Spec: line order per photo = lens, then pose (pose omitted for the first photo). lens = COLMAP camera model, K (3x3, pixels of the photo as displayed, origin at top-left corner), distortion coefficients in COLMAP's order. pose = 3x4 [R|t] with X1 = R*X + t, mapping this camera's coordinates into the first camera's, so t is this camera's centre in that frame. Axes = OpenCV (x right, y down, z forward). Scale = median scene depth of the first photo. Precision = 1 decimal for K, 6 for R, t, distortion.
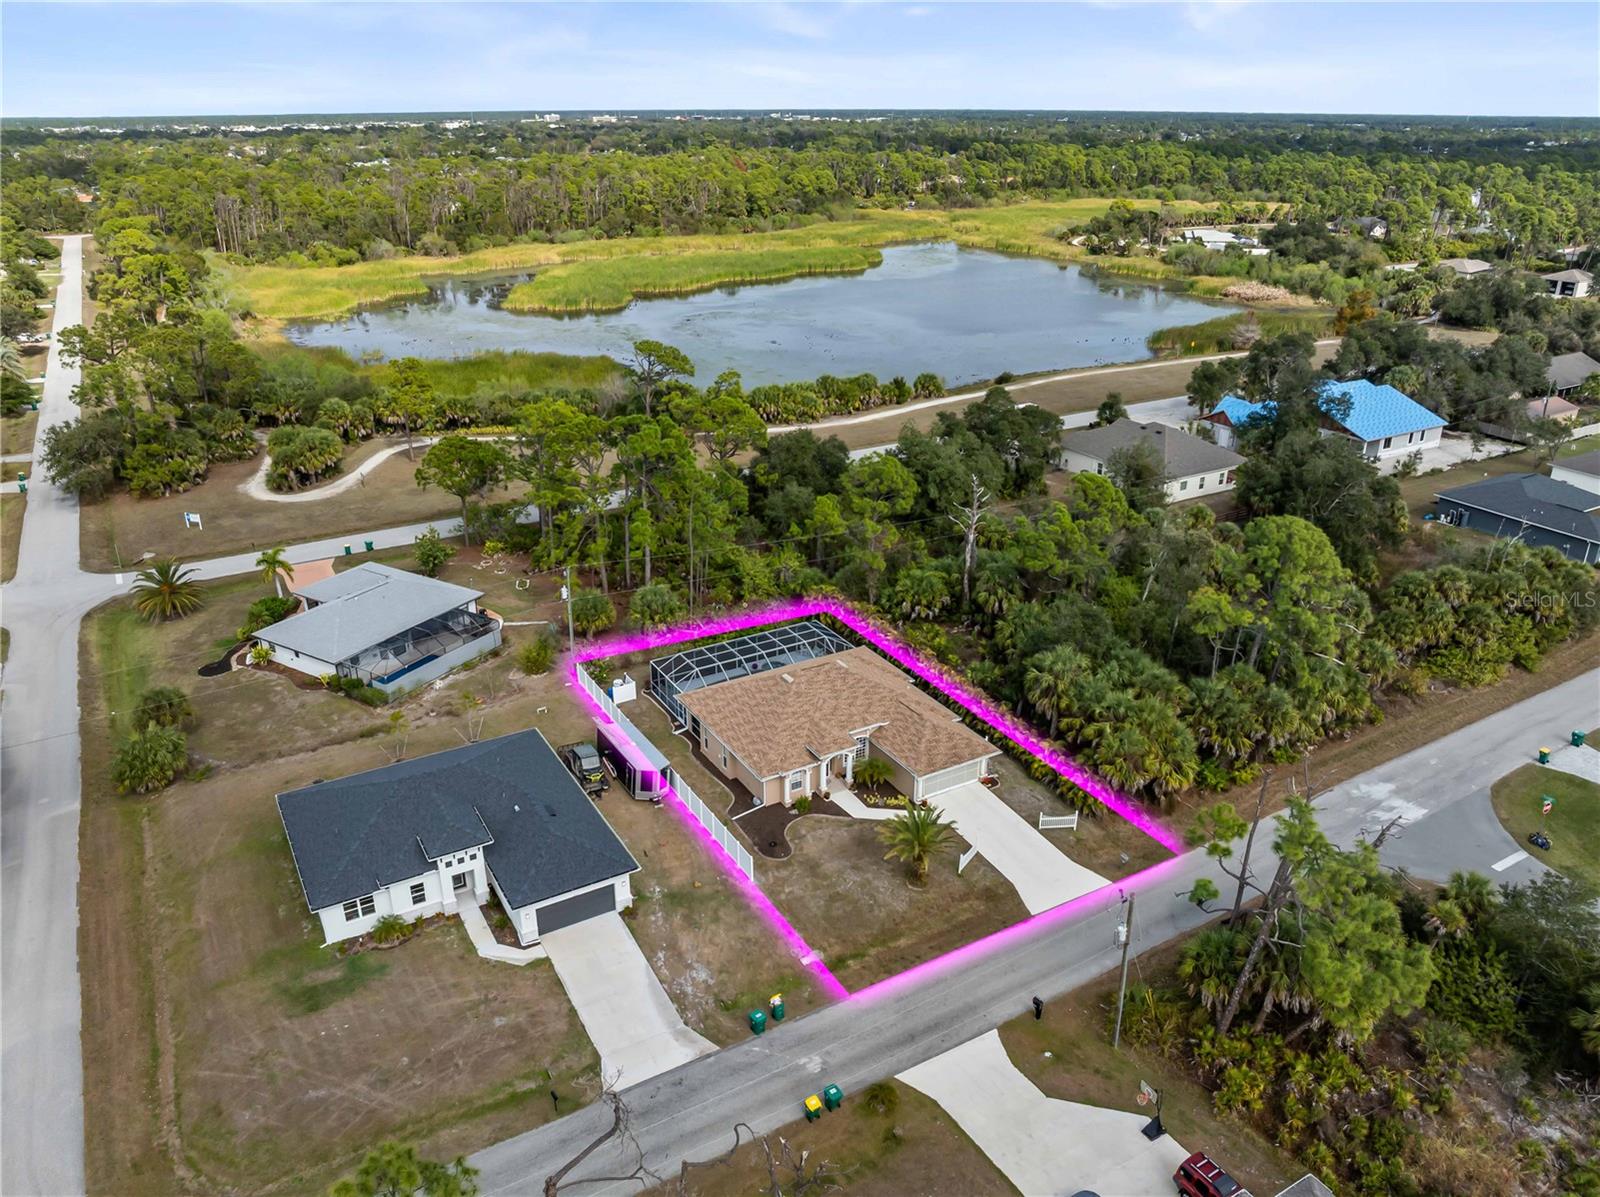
lens RADIAL K [[1138.0, 0, 796.5], [0, 1138.0, 581.0], [0, 0, 1]] dist [-0.035501, -0.002134]
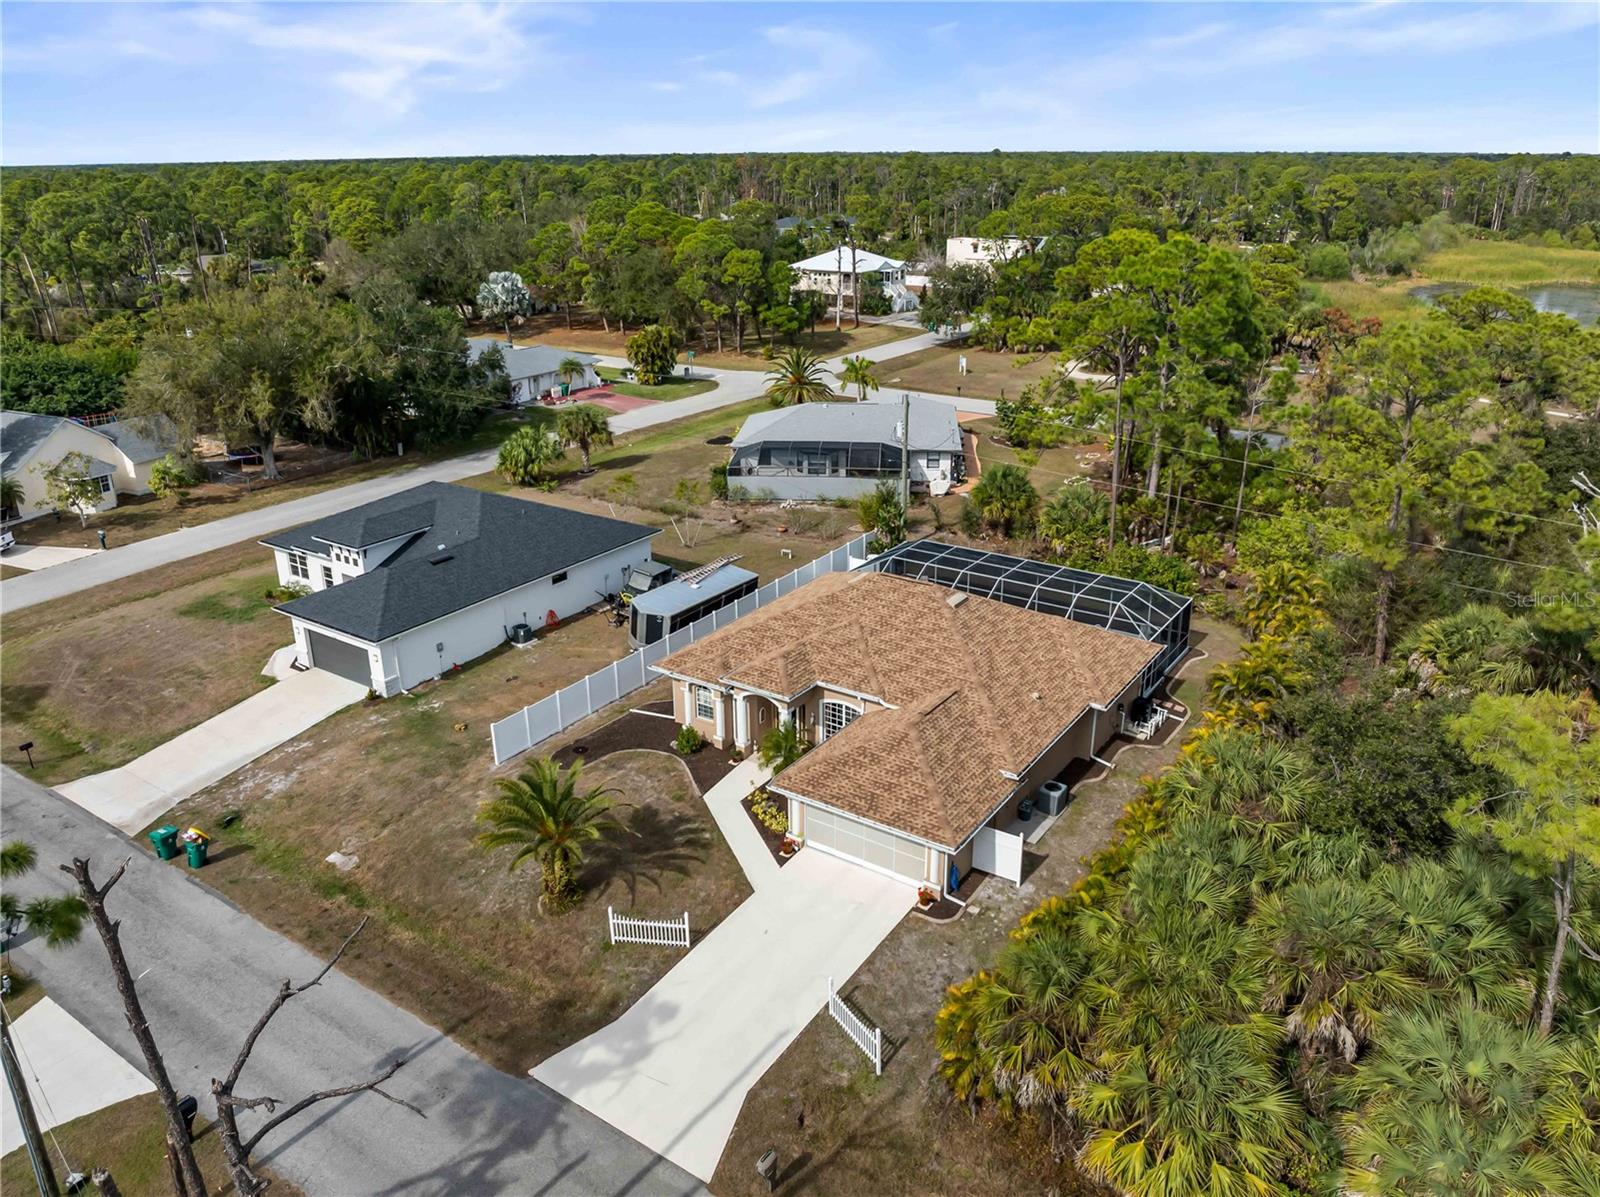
lens RADIAL K [[1130.4, 0, 797.4], [0, 1130.4, 662.0], [0, 0, 1]] dist [-0.020141, -0.003470]
pose [[0.431555, 0.369963, -0.822732, 0.478461], [-0.336753, 0.912171, 0.233542, 0.001555], [0.836874, 0.176271, 0.518238, 0.698475]]
